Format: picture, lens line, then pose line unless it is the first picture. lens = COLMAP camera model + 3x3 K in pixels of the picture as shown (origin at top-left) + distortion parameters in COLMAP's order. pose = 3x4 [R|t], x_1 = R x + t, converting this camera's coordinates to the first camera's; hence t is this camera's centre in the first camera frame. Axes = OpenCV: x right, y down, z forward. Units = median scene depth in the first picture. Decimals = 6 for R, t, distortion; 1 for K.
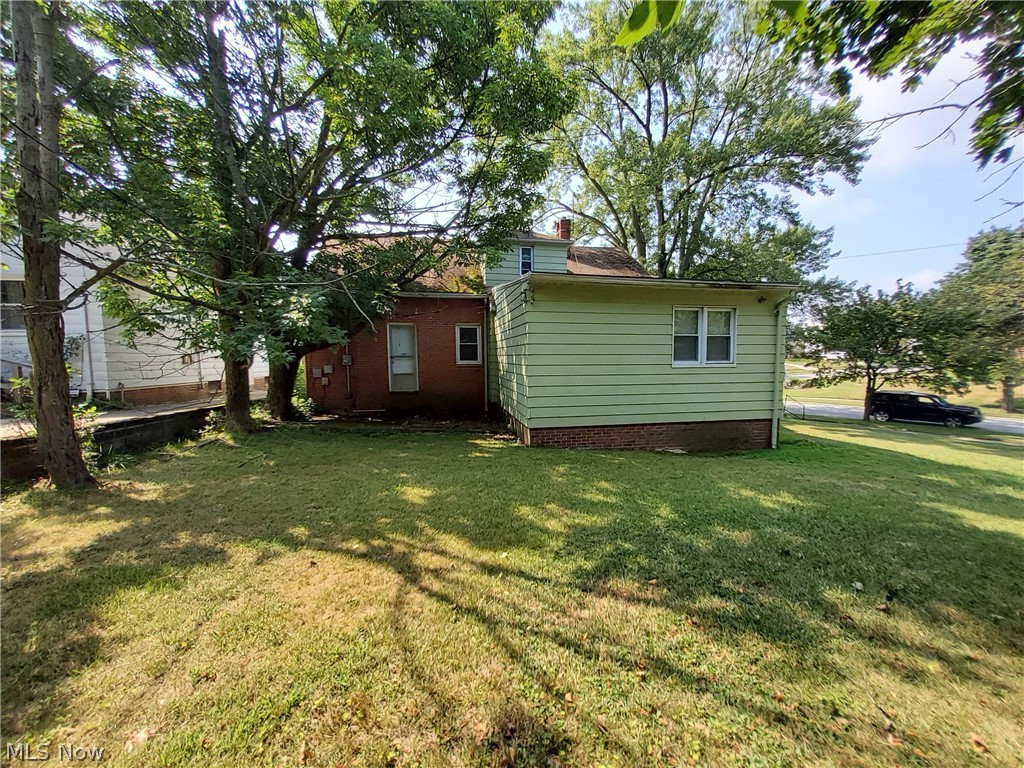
lens RADIAL K [[405.7, 0, 522.5], [0, 405.7, 392.0], [0, 0, 1]] dist [0.002161, 0.000173]
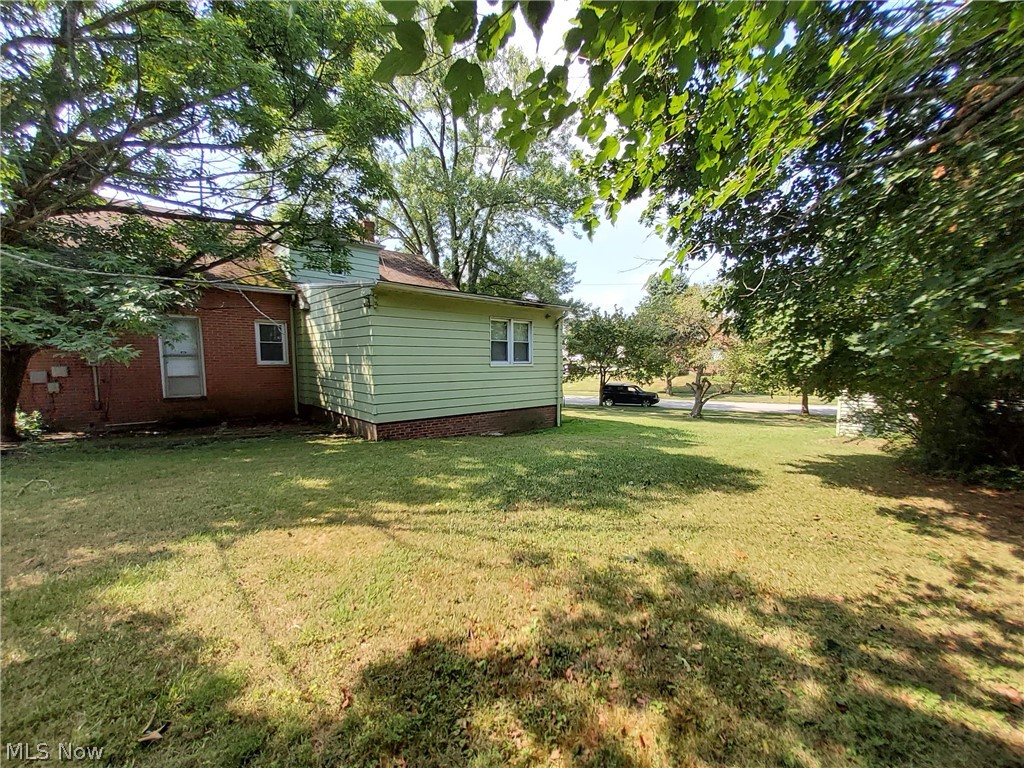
lens RADIAL K [[405.7, 0, 522.5], [0, 405.7, 392.0], [0, 0, 1]] dist [0.002161, 0.000173]
pose [[0.862537, -0.035018, 0.504781, -0.120393], [0.035752, 0.999327, 0.008234, 0.006393], [-0.504729, 0.010945, 0.863208, -0.081175]]
